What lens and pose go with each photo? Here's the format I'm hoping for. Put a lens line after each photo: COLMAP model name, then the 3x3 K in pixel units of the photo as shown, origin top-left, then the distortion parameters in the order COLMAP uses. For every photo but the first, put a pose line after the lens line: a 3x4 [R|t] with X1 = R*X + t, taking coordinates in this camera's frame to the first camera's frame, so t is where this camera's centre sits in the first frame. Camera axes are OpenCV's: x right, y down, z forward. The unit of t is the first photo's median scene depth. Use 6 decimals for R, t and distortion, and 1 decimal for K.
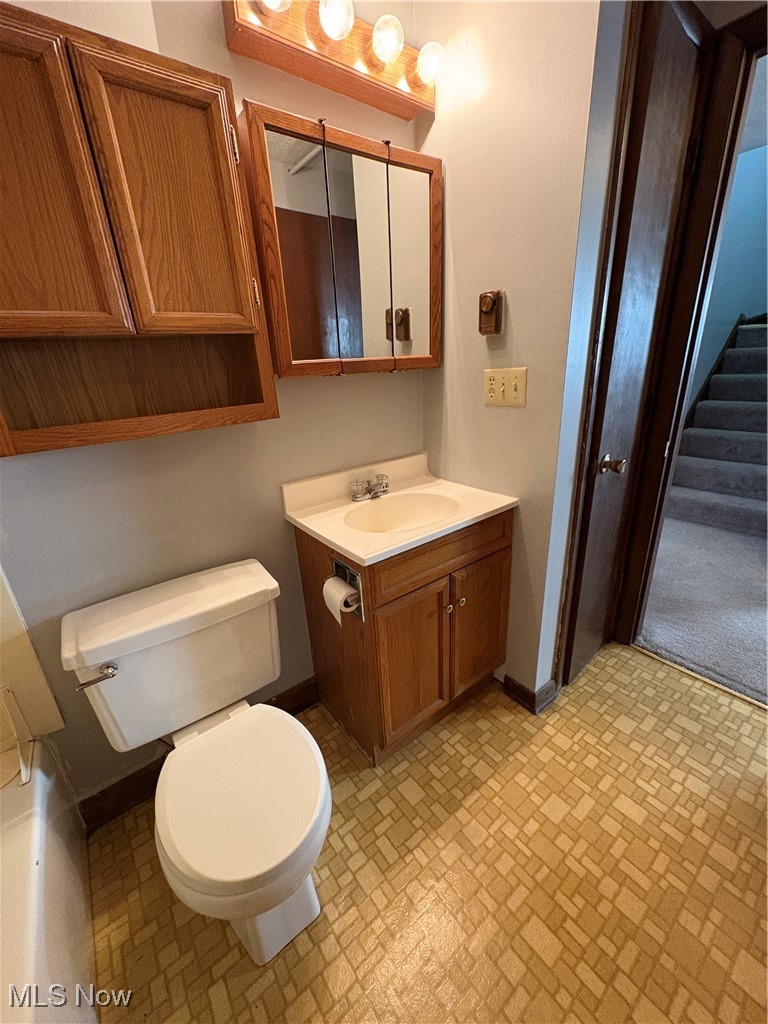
lens RADIAL K [[408.1, 0, 382.3], [0, 408.1, 512.0], [0, 0, 1]] dist [-0.000649, -0.000547]
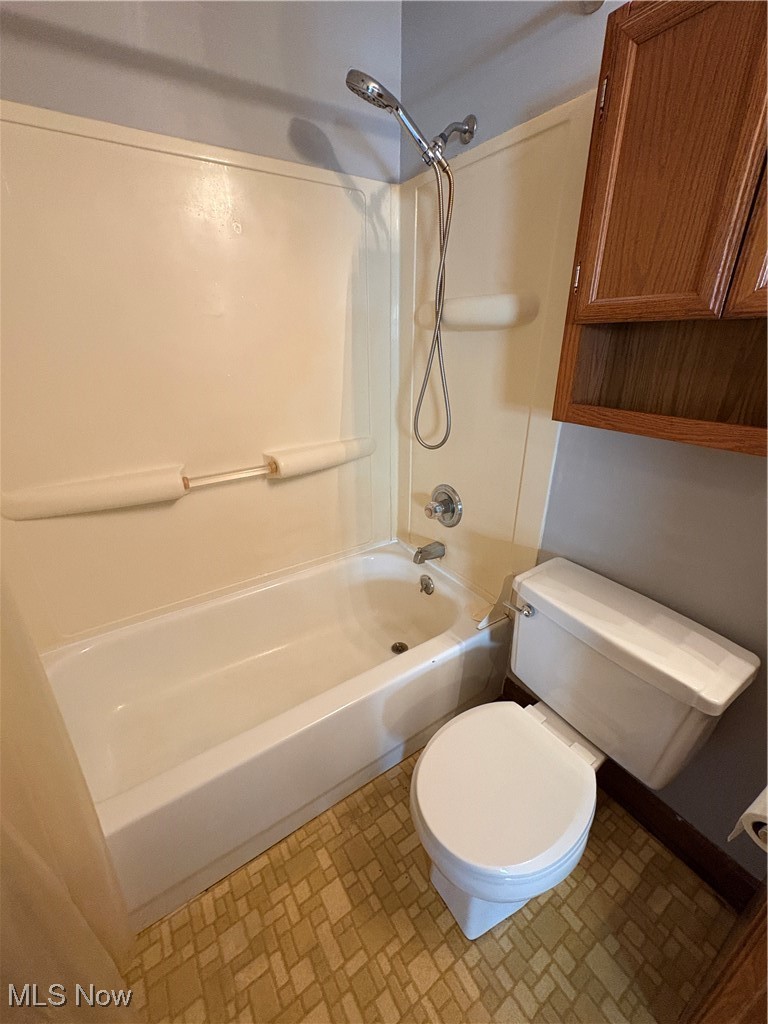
lens RADIAL K [[408.1, 0, 383.3], [0, 408.1, 510.0], [0, 0, 1]] dist [-0.000649, -0.000547]
pose [[-0.077075, 0.442346, -0.893527, 0.273144], [-0.328698, 0.834816, 0.441634, -0.227274], [0.941285, 0.327739, 0.081055, 0.391332]]
